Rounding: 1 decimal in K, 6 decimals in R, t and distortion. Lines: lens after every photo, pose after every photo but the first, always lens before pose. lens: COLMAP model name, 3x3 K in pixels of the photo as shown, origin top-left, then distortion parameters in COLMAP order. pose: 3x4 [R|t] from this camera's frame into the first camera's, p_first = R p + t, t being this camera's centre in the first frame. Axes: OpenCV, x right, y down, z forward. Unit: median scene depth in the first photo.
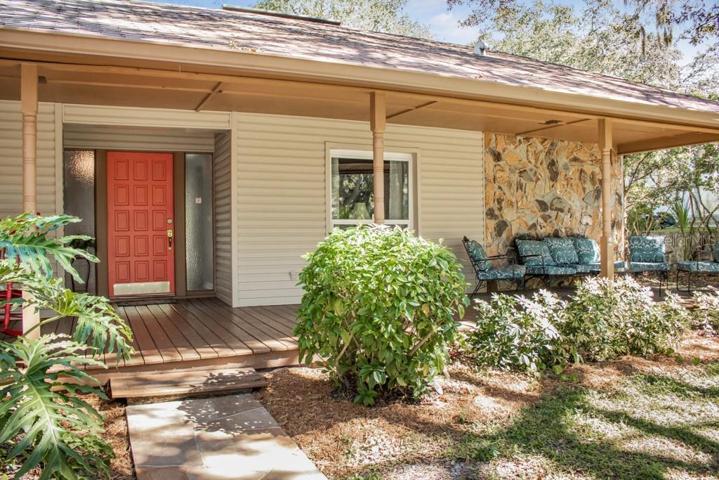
lens RADIAL K [[582.4, 0, 359.5], [0, 582.4, 240.0], [0, 0, 1]] dist [-0.107214, -0.000627]
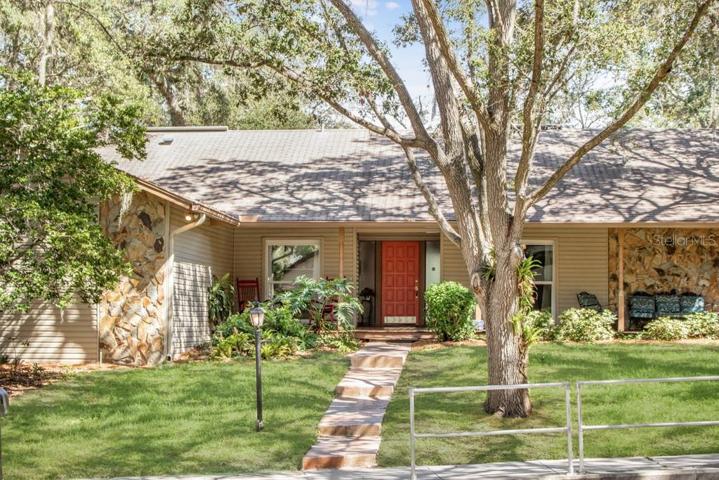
lens RADIAL K [[582.4, 0, 359.5], [0, 582.4, 240.0], [0, 0, 1]] dist [-0.107214, -0.000627]
pose [[0.877071, -0.021744, -0.479869, 0.347968], [-0.030188, 0.994505, -0.100239, 0.023821], [0.479412, 0.102403, 0.871595, -0.587719]]
